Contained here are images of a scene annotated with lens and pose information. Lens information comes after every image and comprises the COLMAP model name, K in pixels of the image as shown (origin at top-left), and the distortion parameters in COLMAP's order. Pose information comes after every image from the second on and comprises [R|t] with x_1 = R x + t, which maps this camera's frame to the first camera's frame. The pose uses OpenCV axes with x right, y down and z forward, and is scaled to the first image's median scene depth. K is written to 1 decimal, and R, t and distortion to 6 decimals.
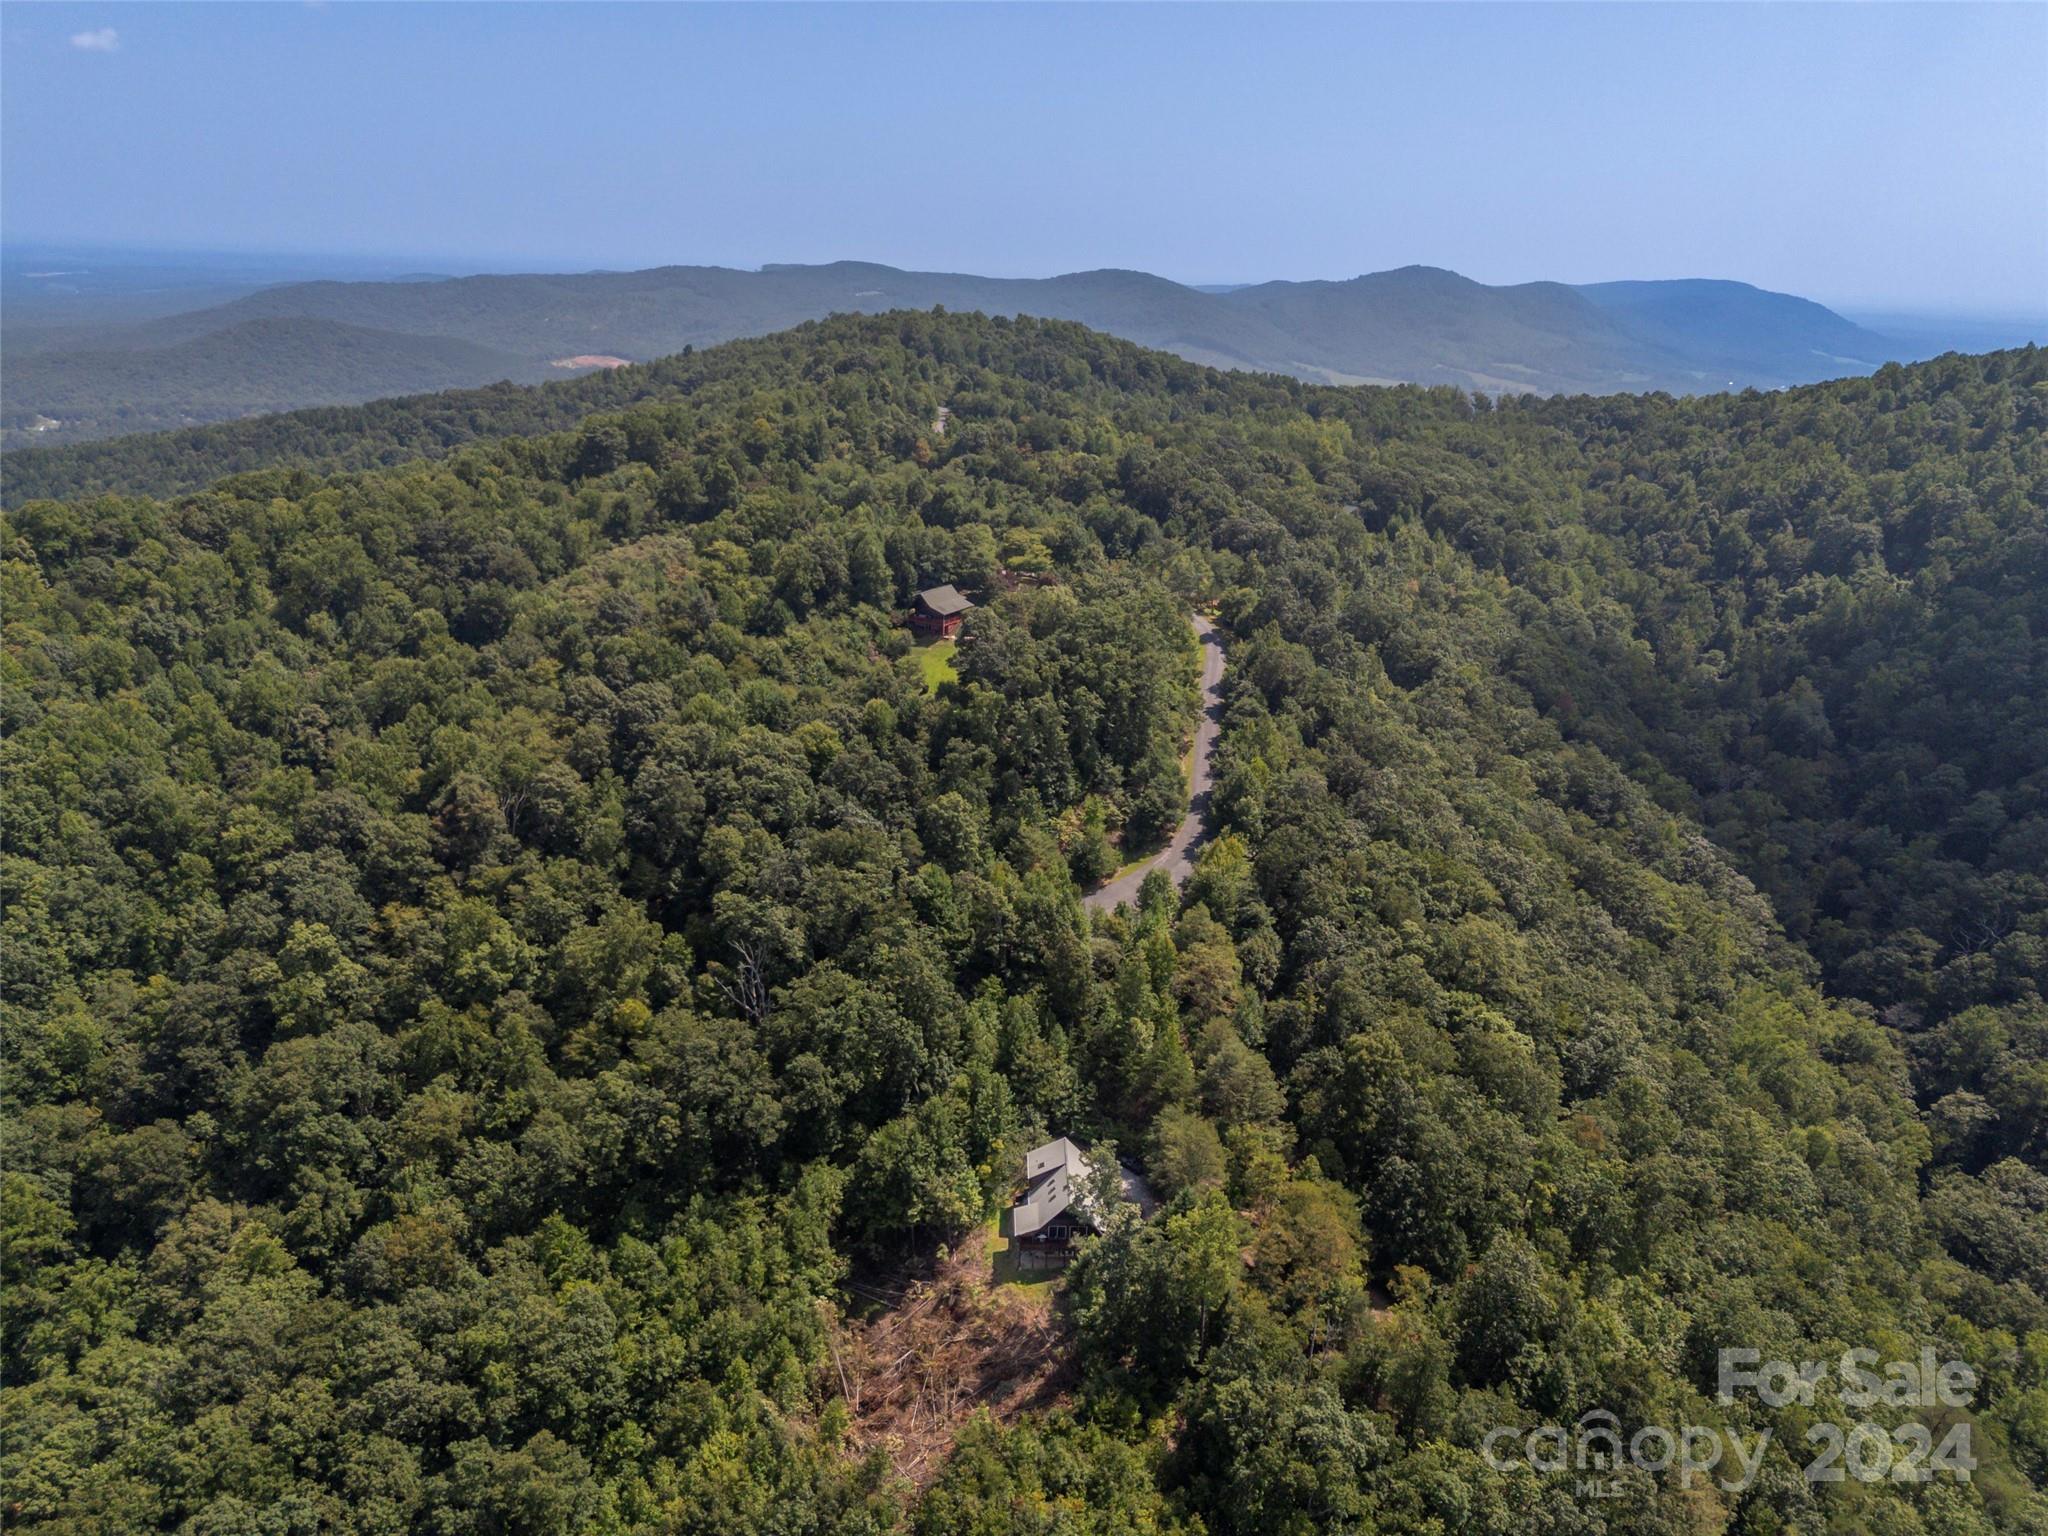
lens RADIAL K [[1457.9, 0, 1055.4], [0, 1457.9, 768.6], [0, 0, 1]] dist [0.076203, -0.062983]
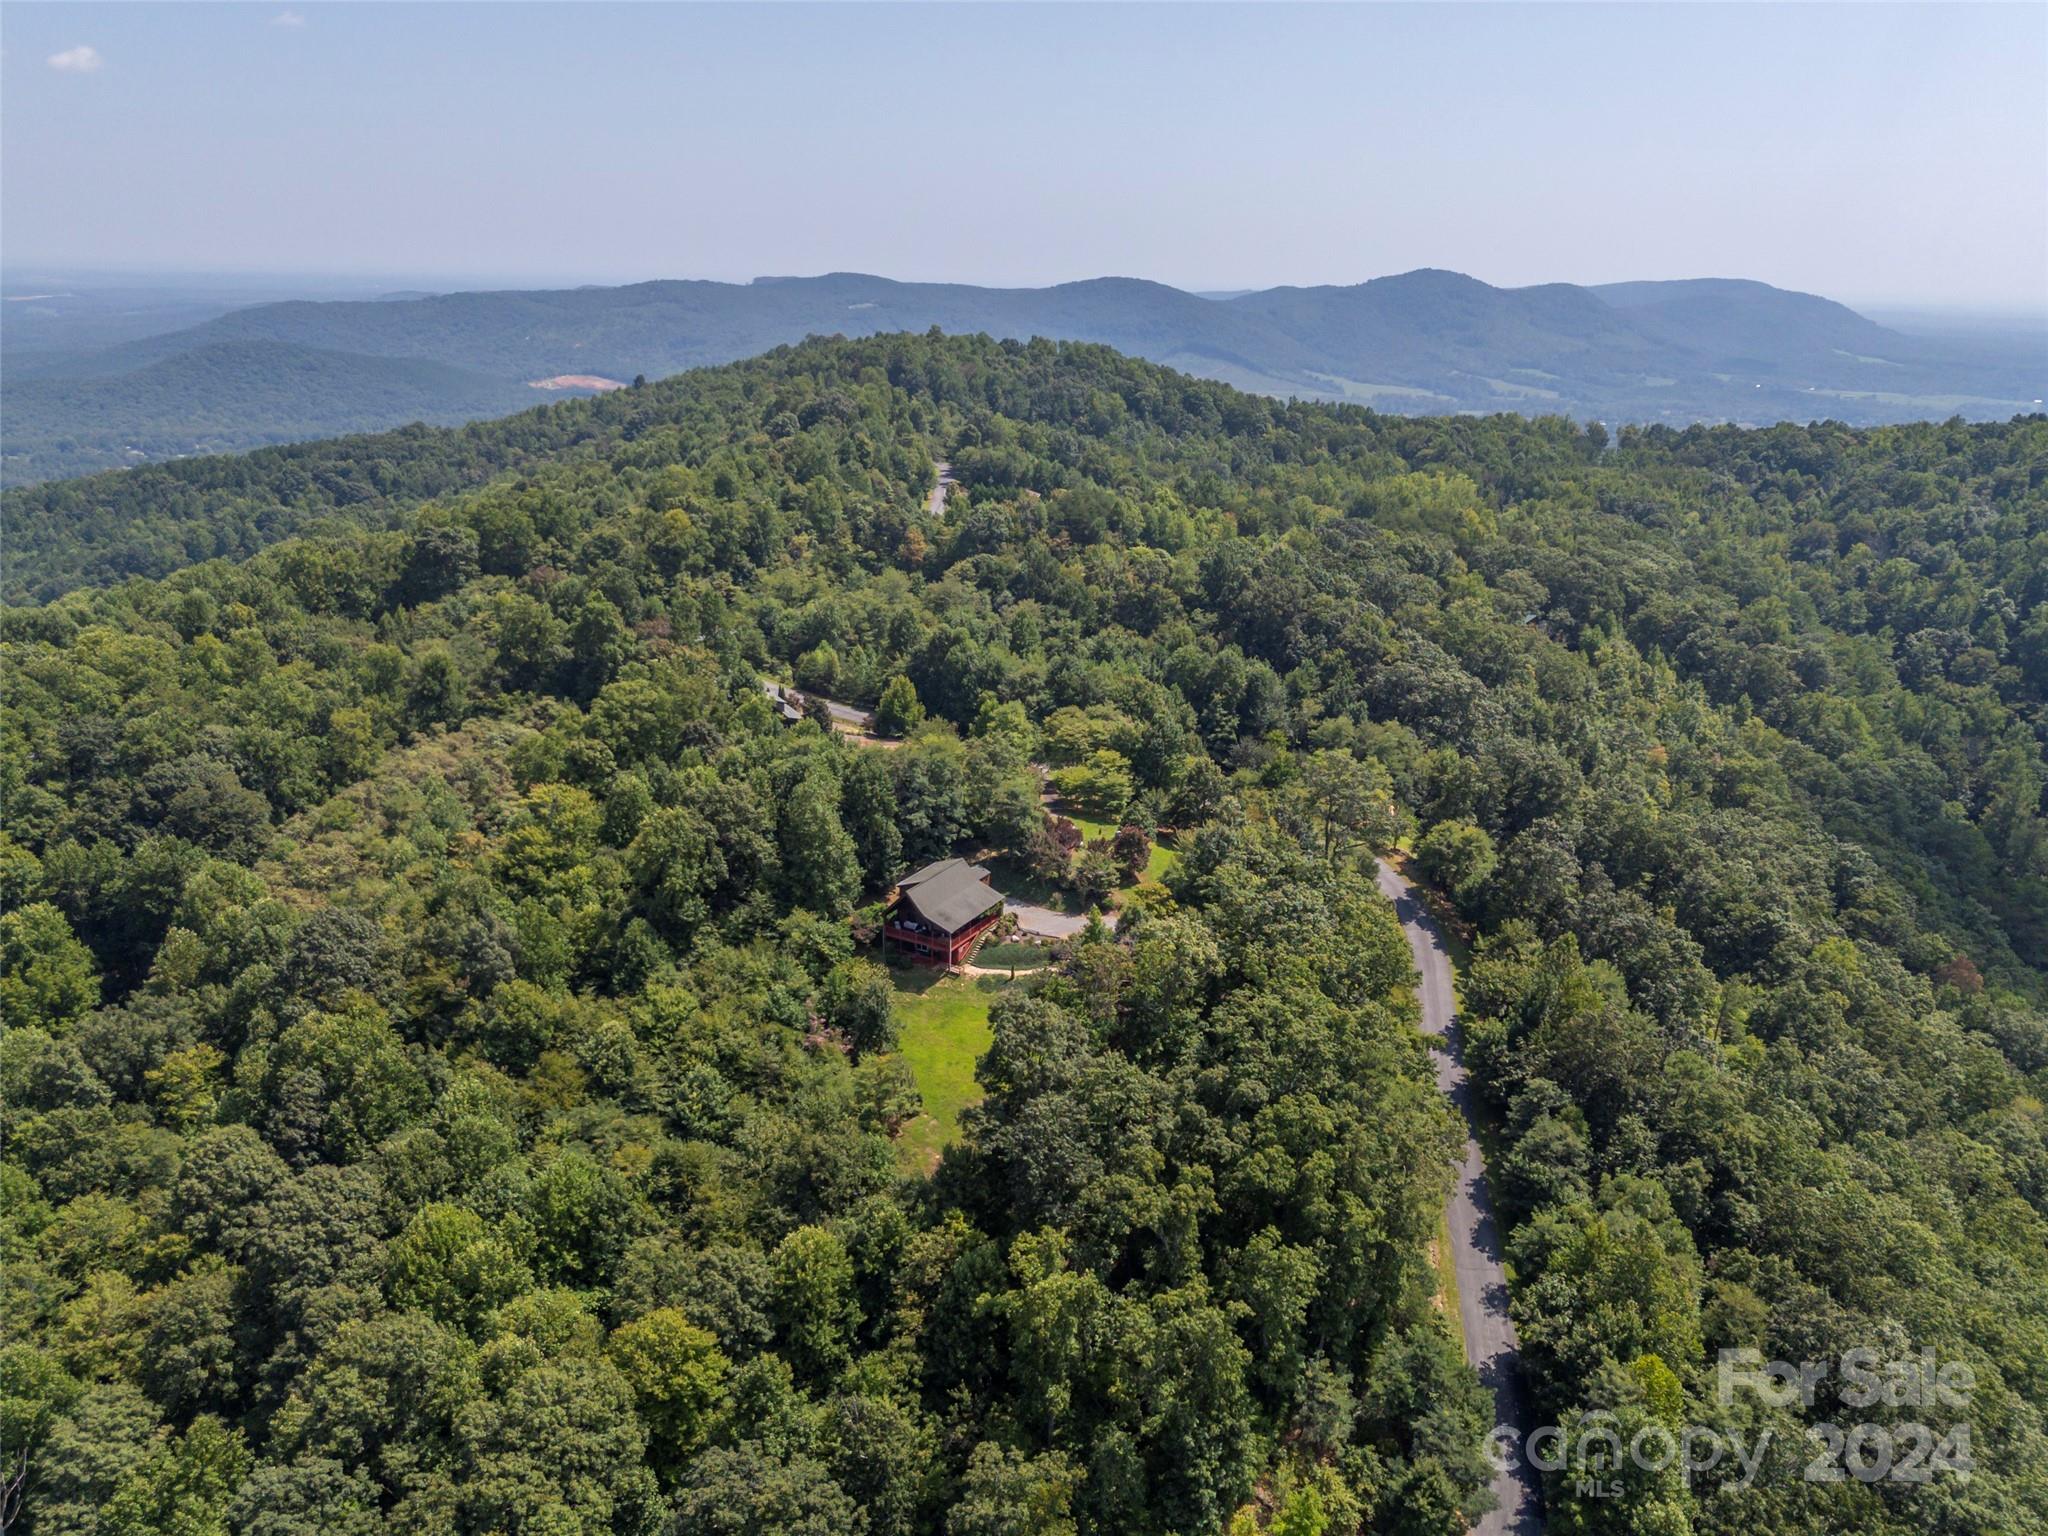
lens RADIAL K [[1513.5, 0, 1027.0], [0, 1513.5, 758.6], [0, 0, 1]] dist [0.075534, -0.066044]
pose [[0.999772, -0.007140, -0.020140, -0.024977], [0.006690, 0.999728, -0.022360, -0.107139], [0.020294, 0.022220, 0.999547, 0.303549]]
